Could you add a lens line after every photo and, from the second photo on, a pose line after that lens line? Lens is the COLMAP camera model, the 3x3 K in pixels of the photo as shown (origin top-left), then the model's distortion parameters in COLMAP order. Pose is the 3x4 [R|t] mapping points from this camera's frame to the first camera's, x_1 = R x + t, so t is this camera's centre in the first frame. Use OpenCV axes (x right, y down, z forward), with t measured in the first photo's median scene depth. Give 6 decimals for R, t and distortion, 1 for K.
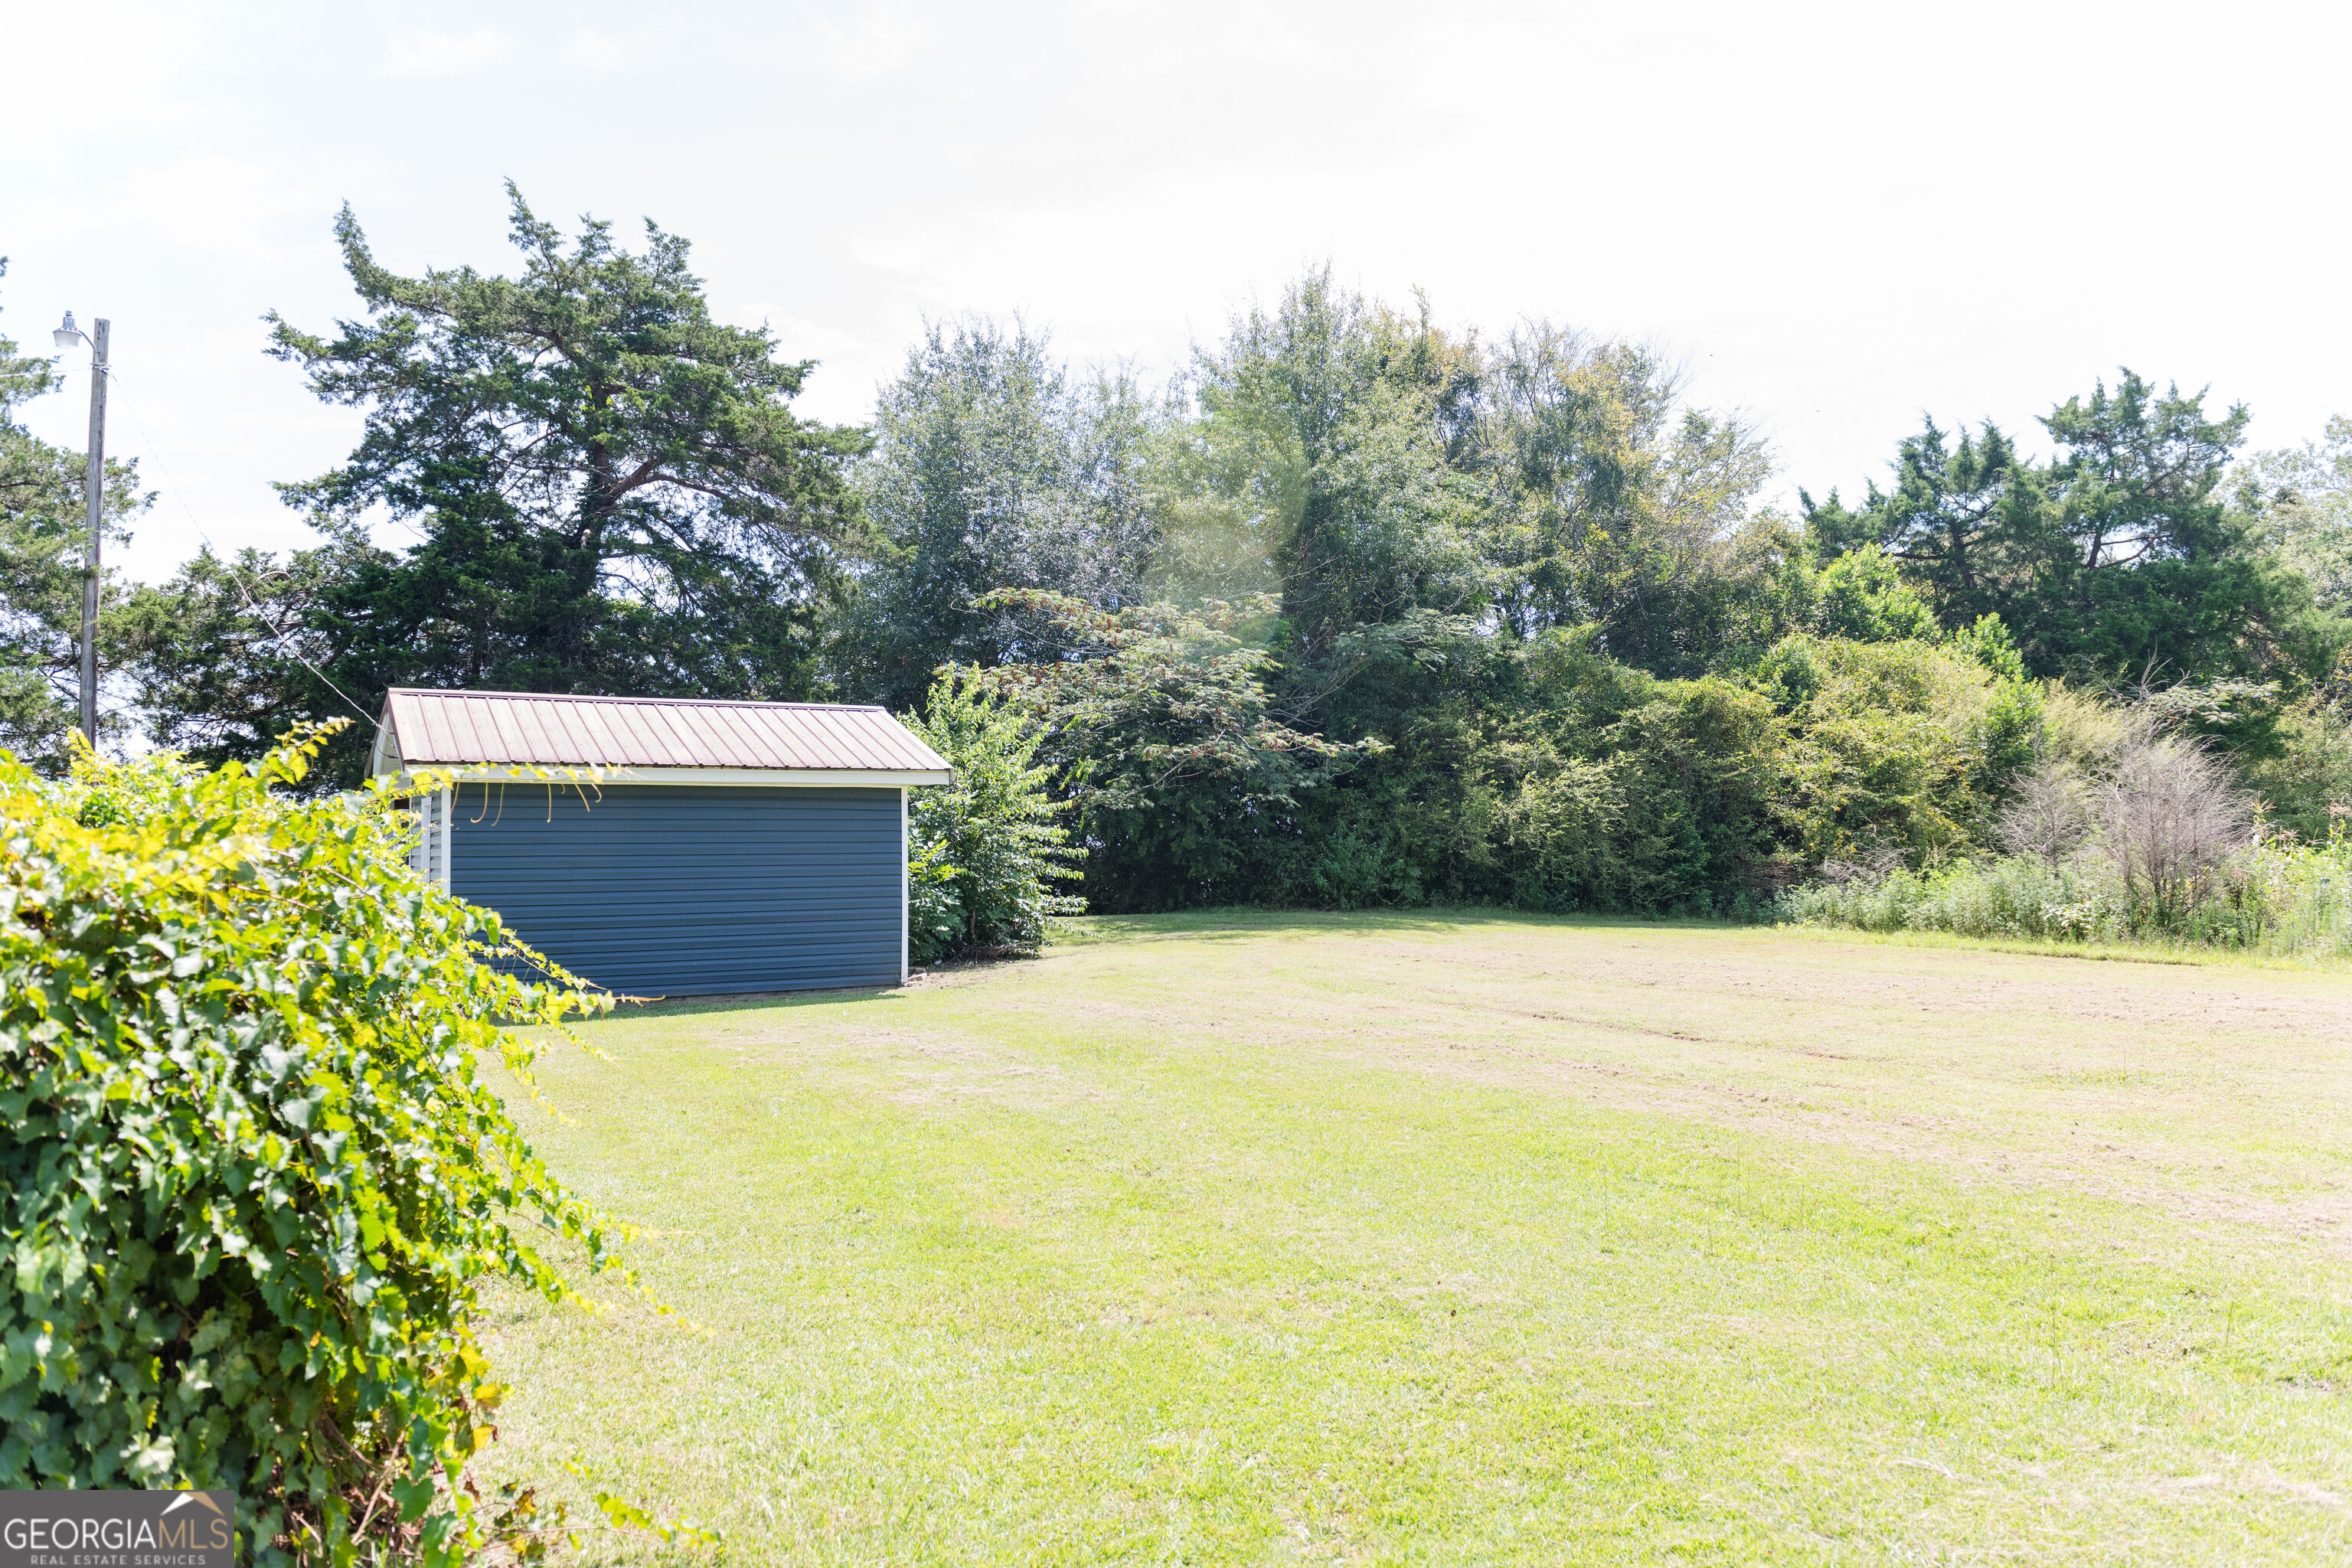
lens RADIAL K [[1746.3, 0, 1176.0], [0, 1746.3, 784.0], [0, 0, 1]] dist [0.050875, -0.000067]
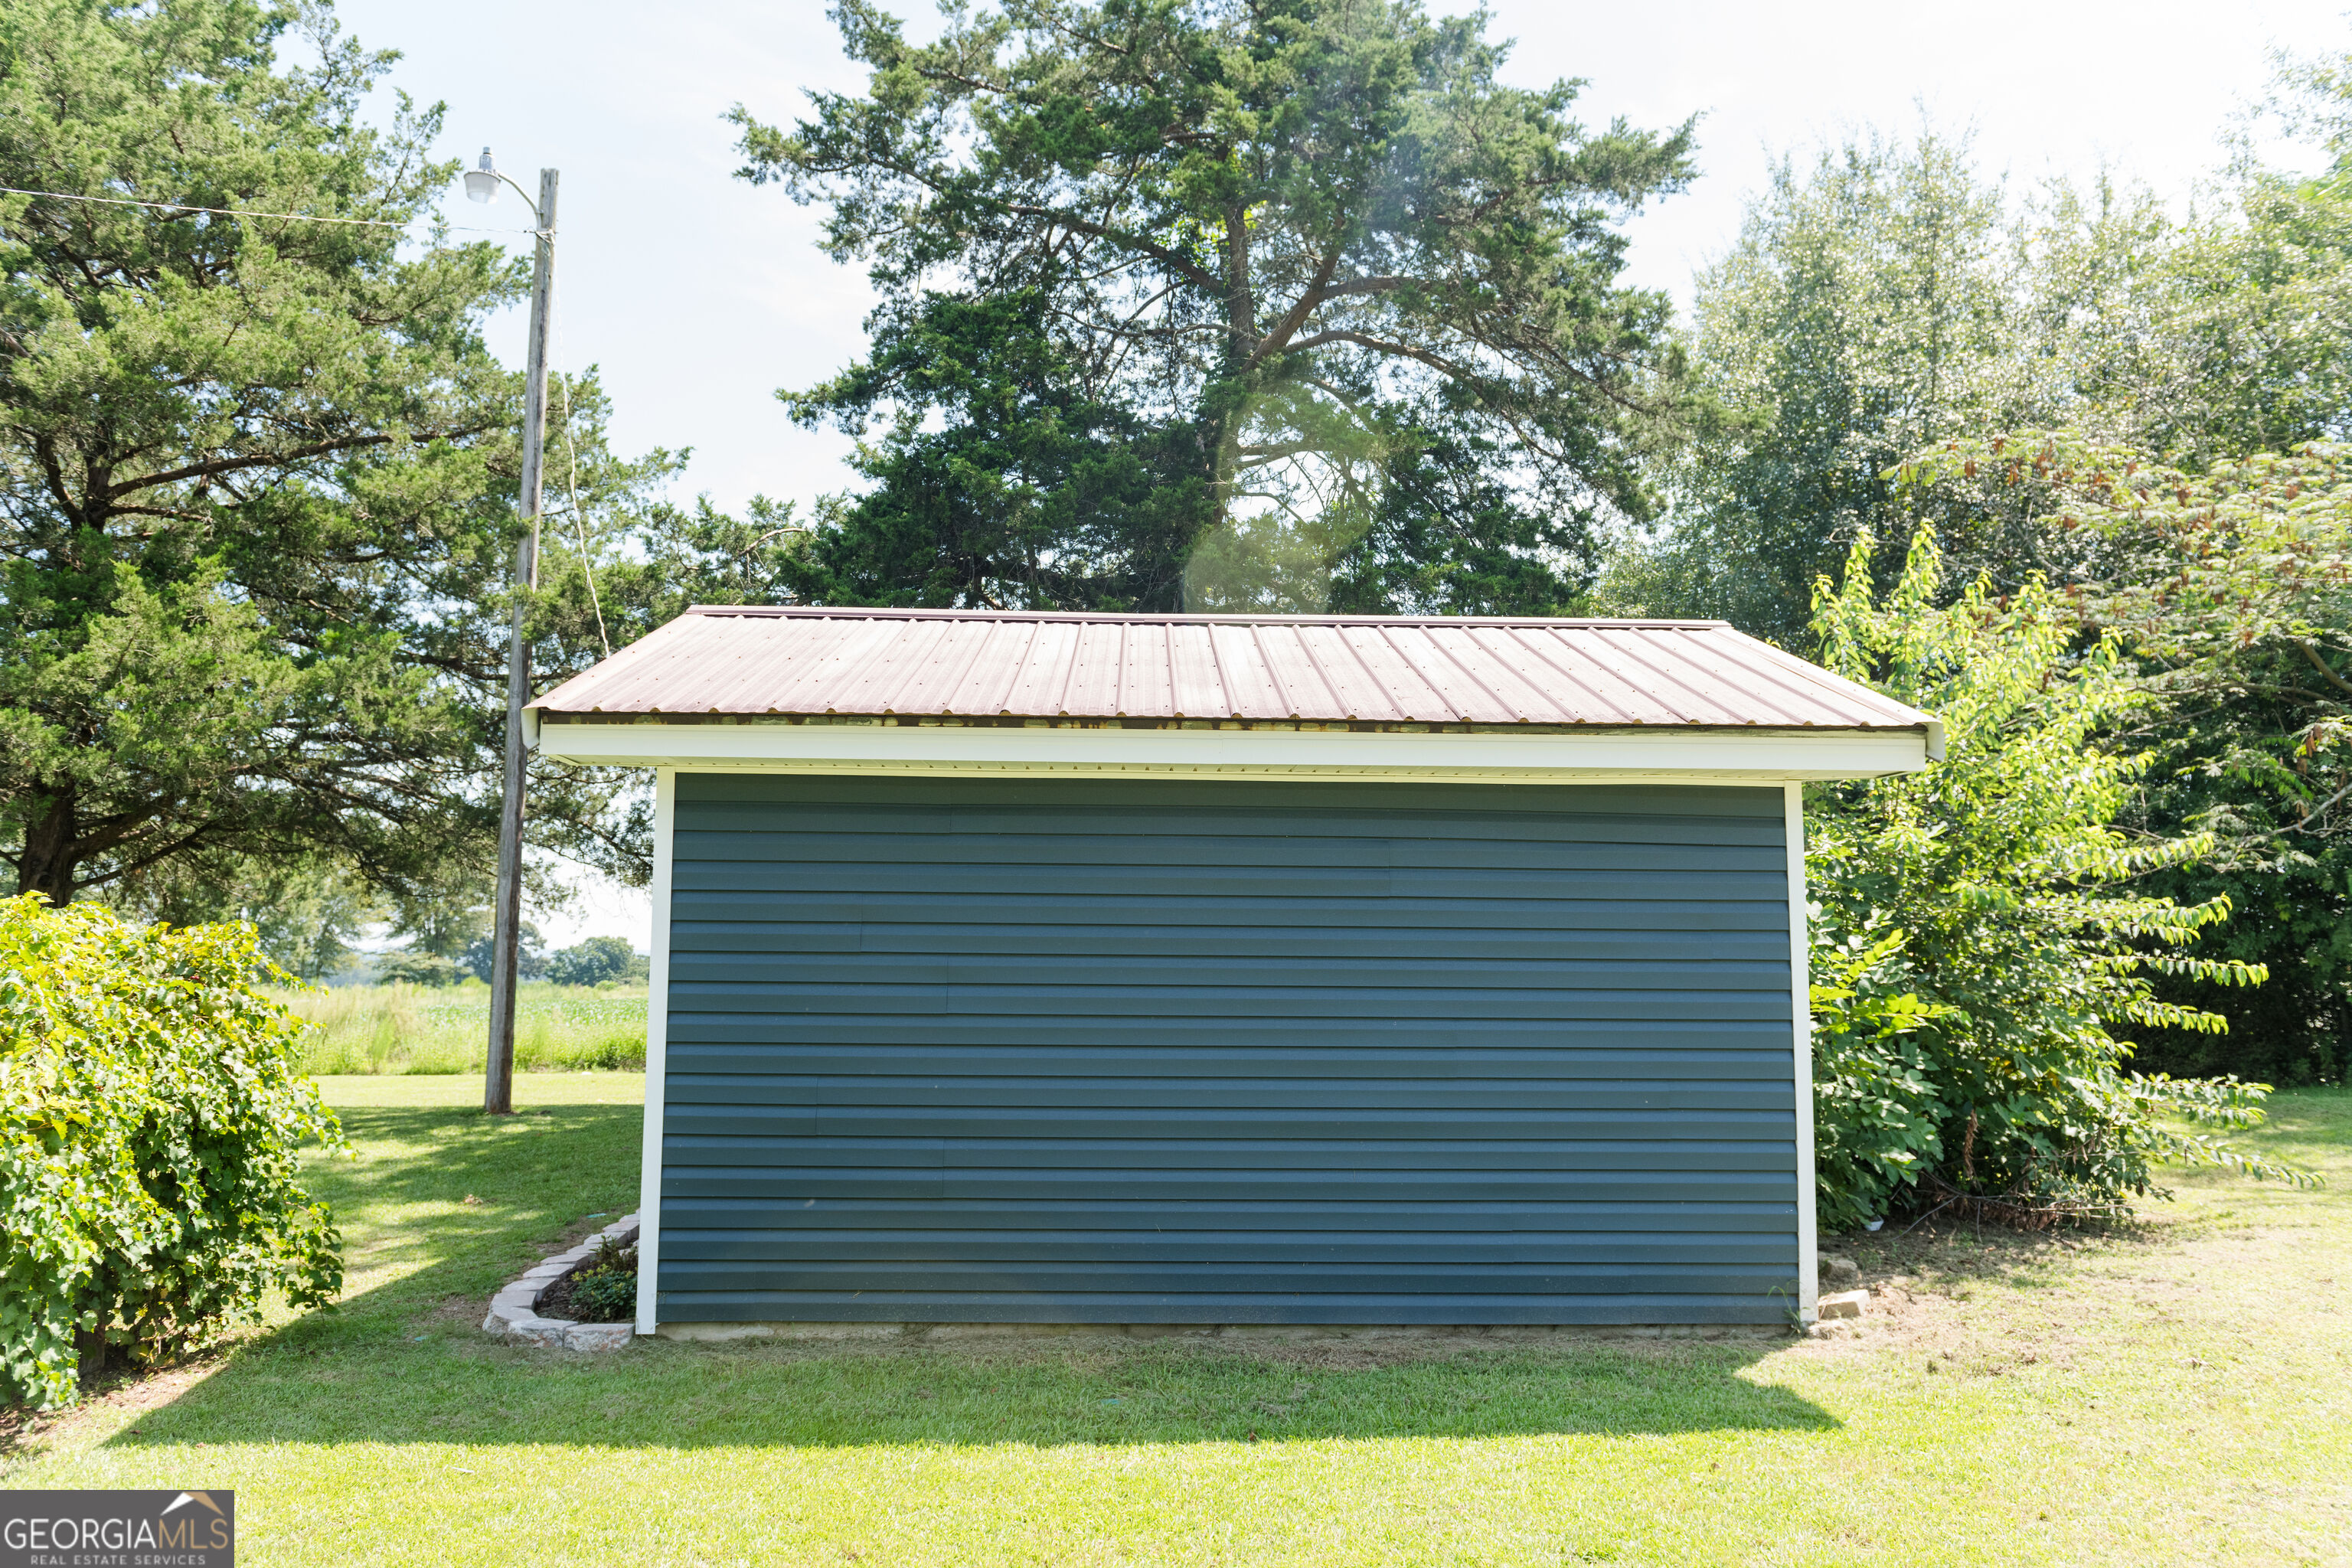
lens RADIAL K [[1622.2, 0, 1176.0], [0, 1622.2, 784.0], [0, 0, 1]] dist [0.001312, -0.002064]
pose [[0.887569, -0.032129, -0.459552, -0.100167], [0.000760, 0.997666, -0.068282, 0.022147], [0.460673, 0.060256, 0.885522, 0.556176]]
